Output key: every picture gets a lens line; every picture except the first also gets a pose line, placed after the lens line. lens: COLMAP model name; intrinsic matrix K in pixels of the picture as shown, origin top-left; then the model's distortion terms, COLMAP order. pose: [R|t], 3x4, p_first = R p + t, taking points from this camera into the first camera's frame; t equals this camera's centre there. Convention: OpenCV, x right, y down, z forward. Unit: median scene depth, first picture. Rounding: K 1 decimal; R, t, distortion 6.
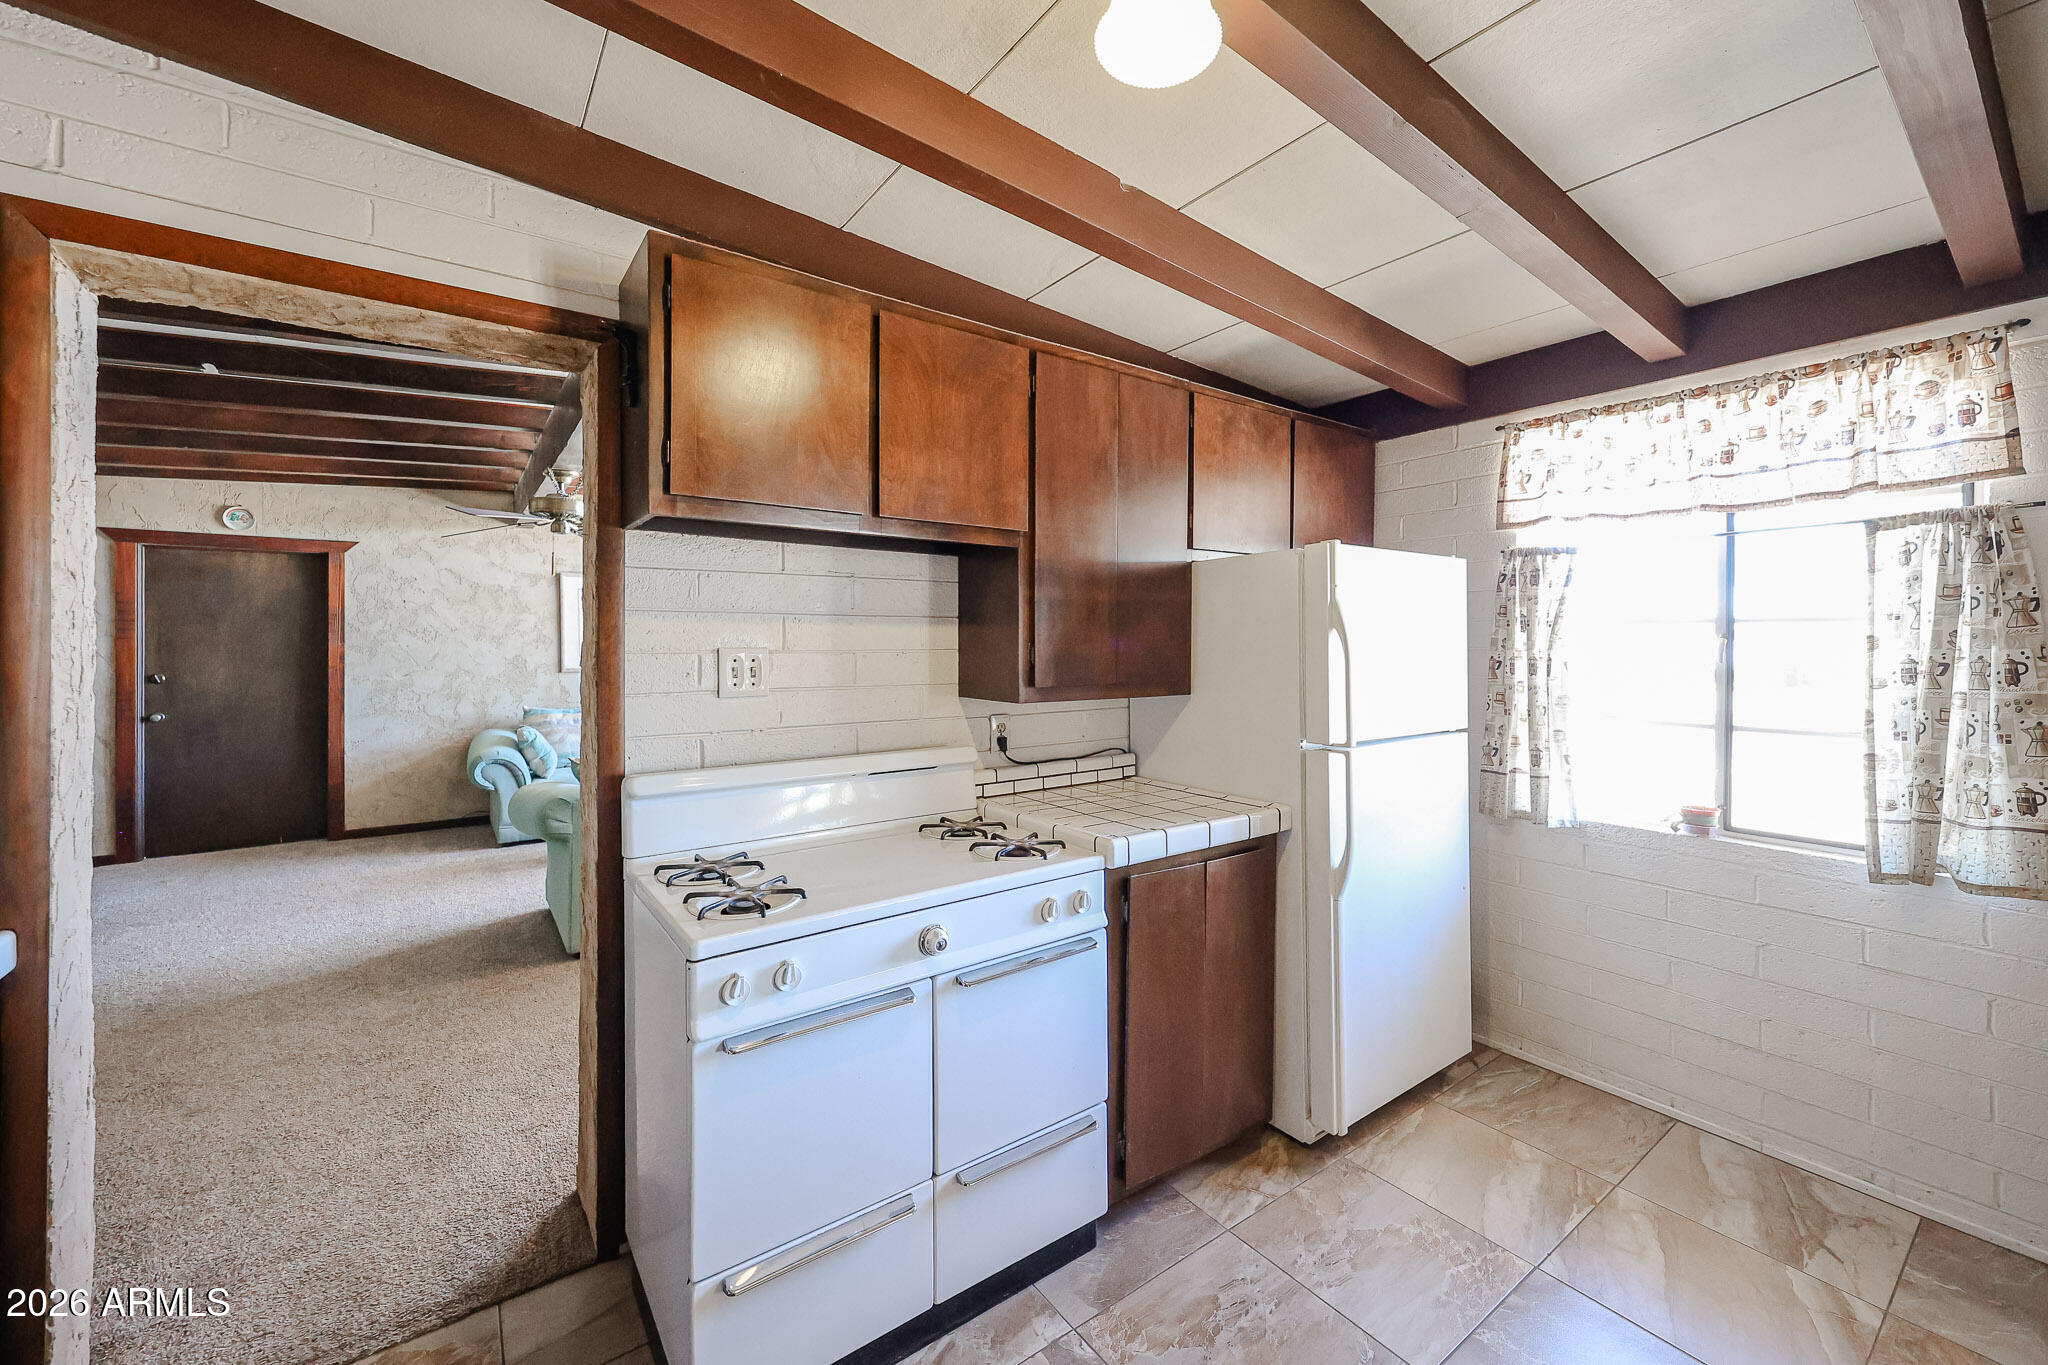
lens RADIAL K [[810.0, 0, 1014.5], [0, 810.0, 641.5], [0, 0, 1]] dist [0.001870, -0.000013]
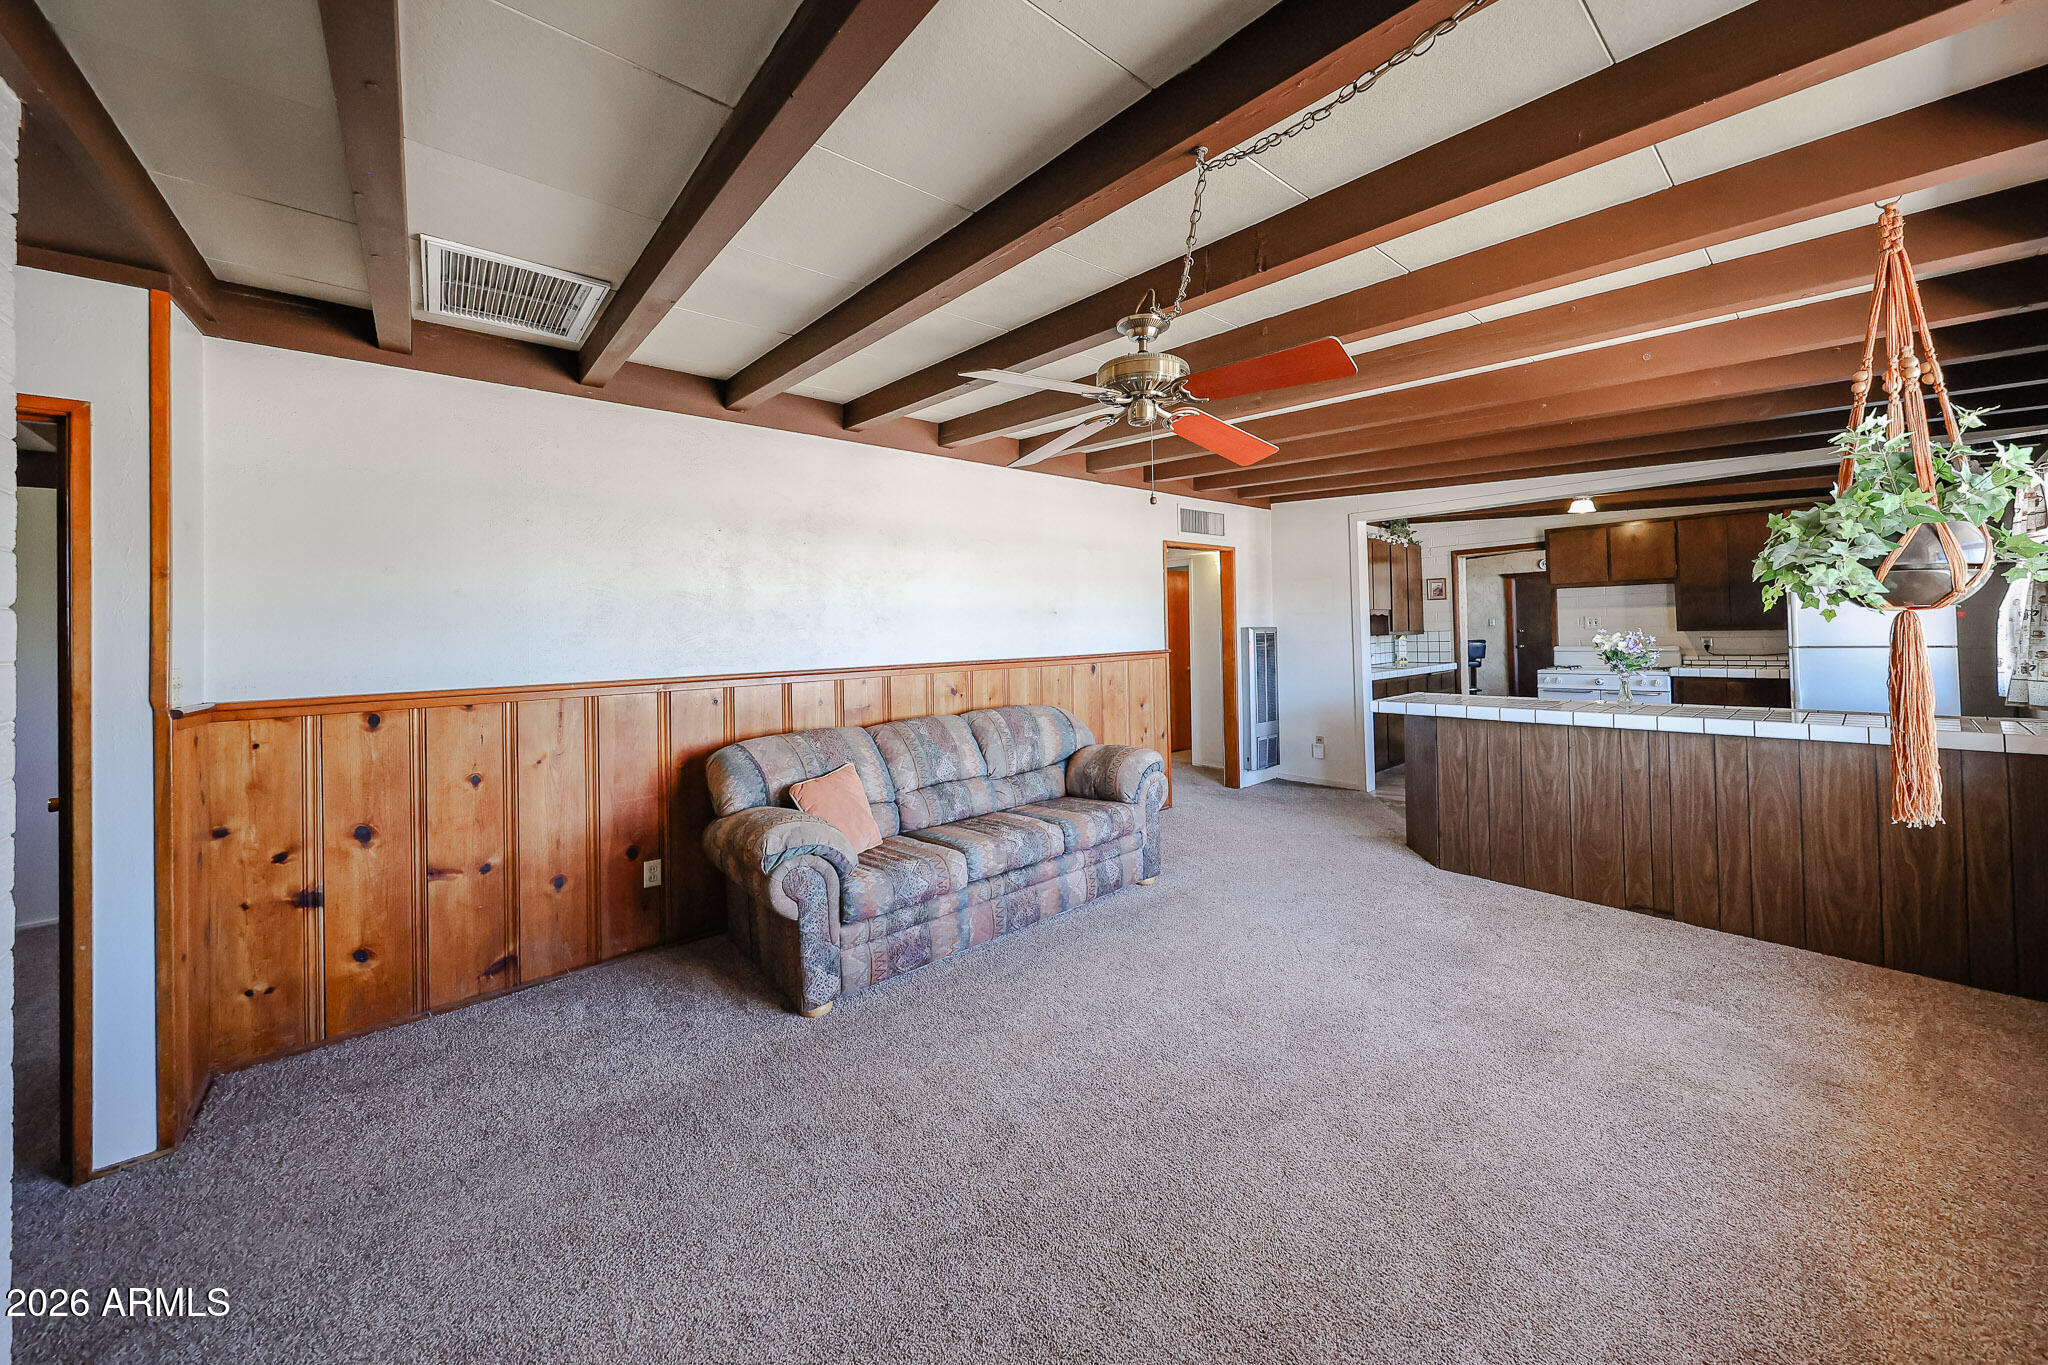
lens RADIAL K [[706.4, 0, 1025.0], [0, 706.4, 623.4], [0, 0, 1]] dist [-0.020671, 0.004594]
pose [[0.070742, -0.014656, -0.997387, 2.432205], [0.031530, 0.999425, -0.012449, -0.001110], [0.996996, -0.030567, 0.071163, -1.667162]]
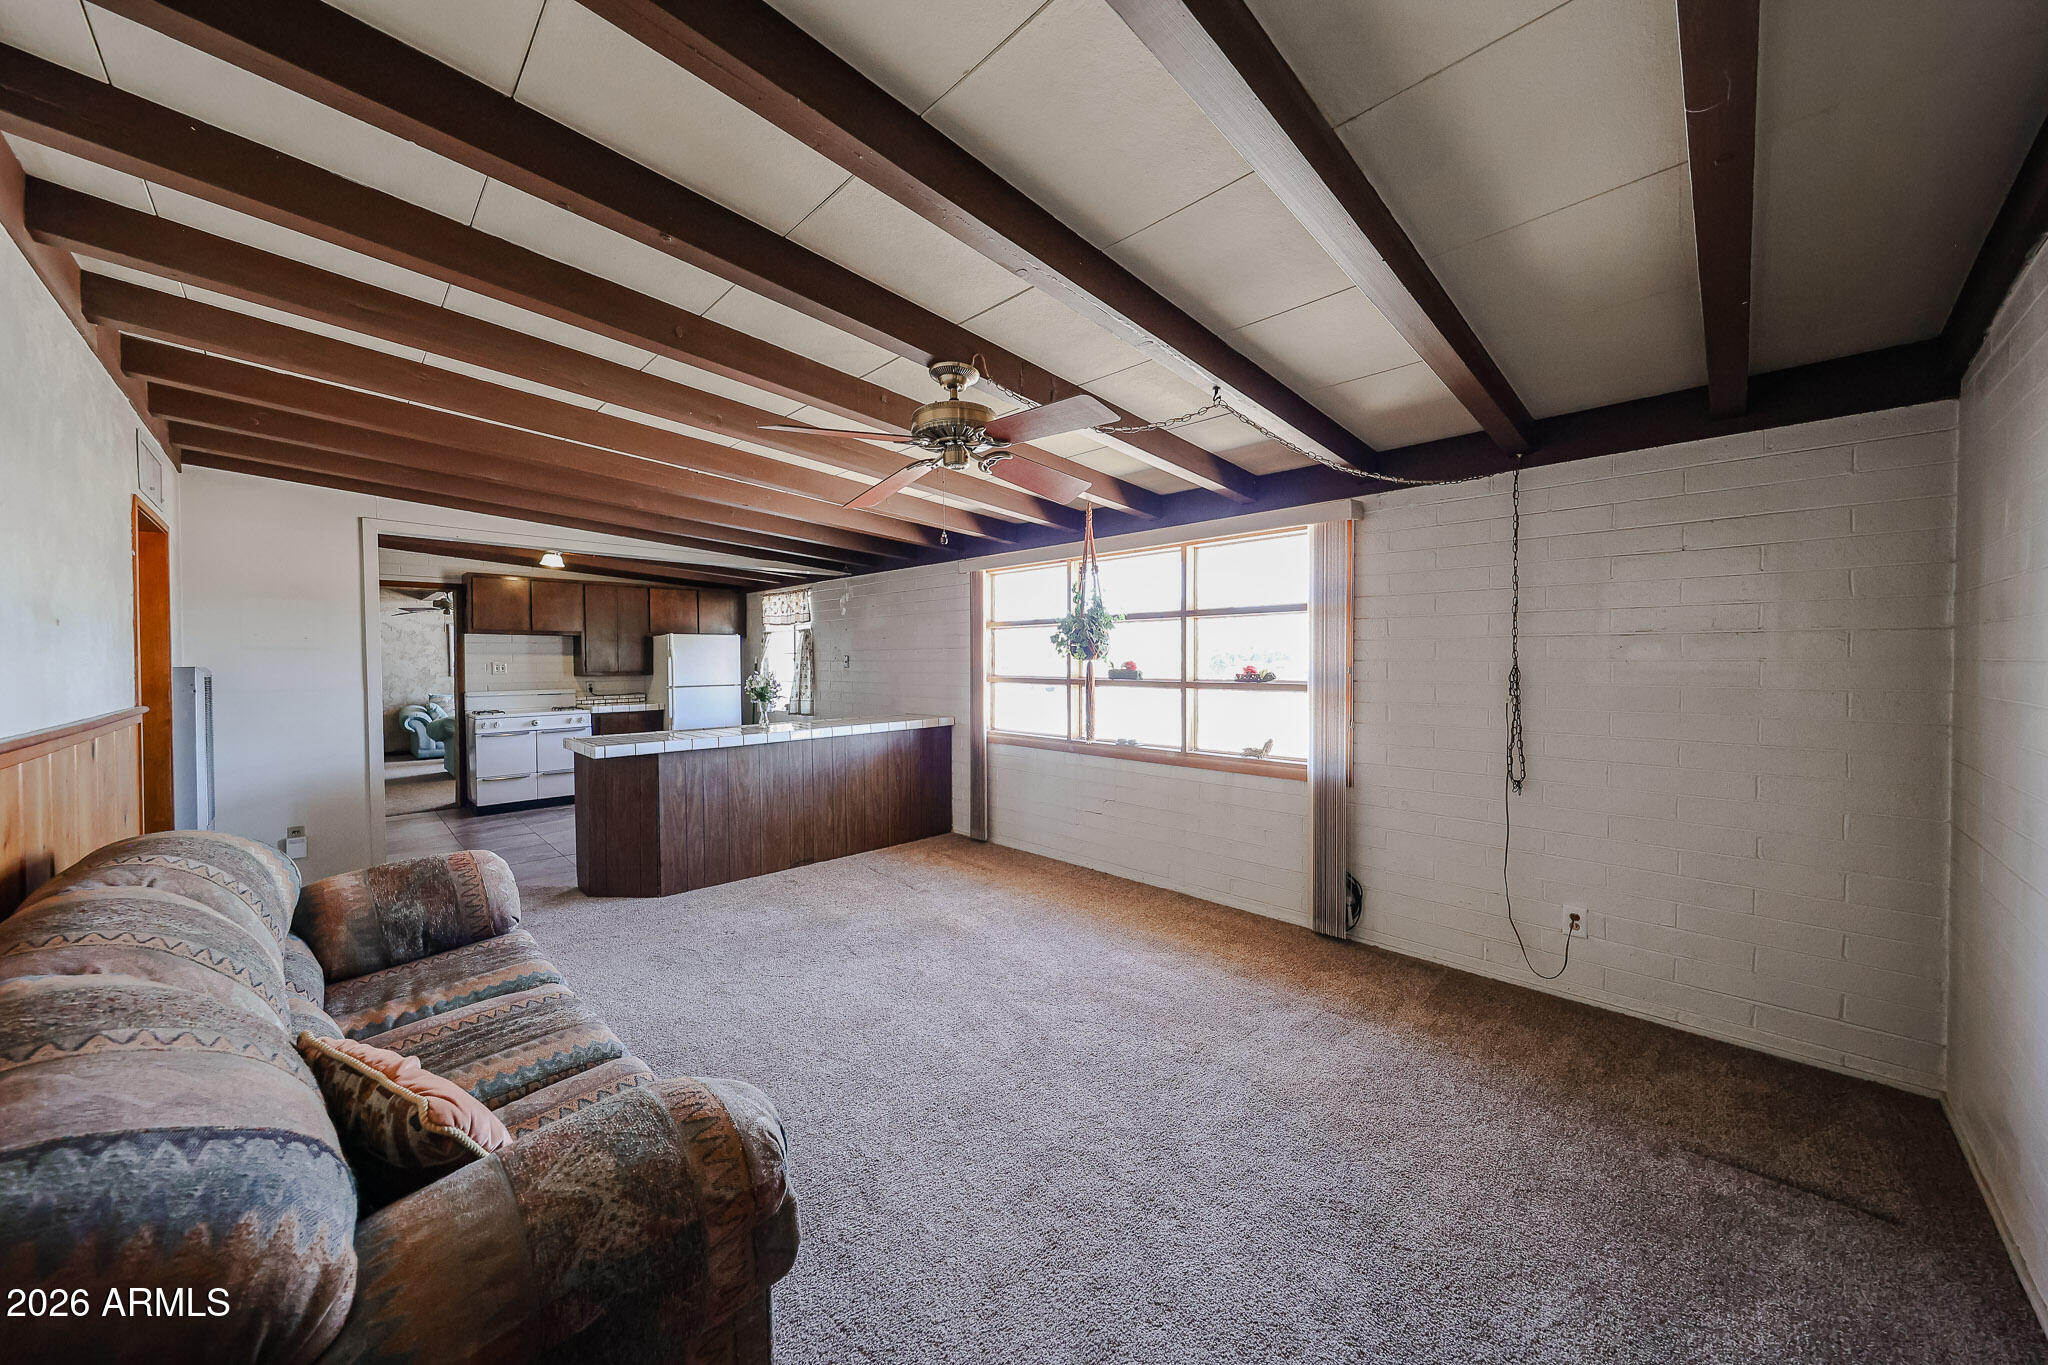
lens RADIAL K [[710.3, 0, 1002.2], [0, 710.3, 667.7], [0, 0, 1]] dist [0.001009, -0.000060]
pose [[0.988964, -0.007922, 0.147946, 1.400688], [0.005489, 0.999843, 0.016846, -0.009186], [-0.148056, -0.015848, 0.988852, -2.477695]]
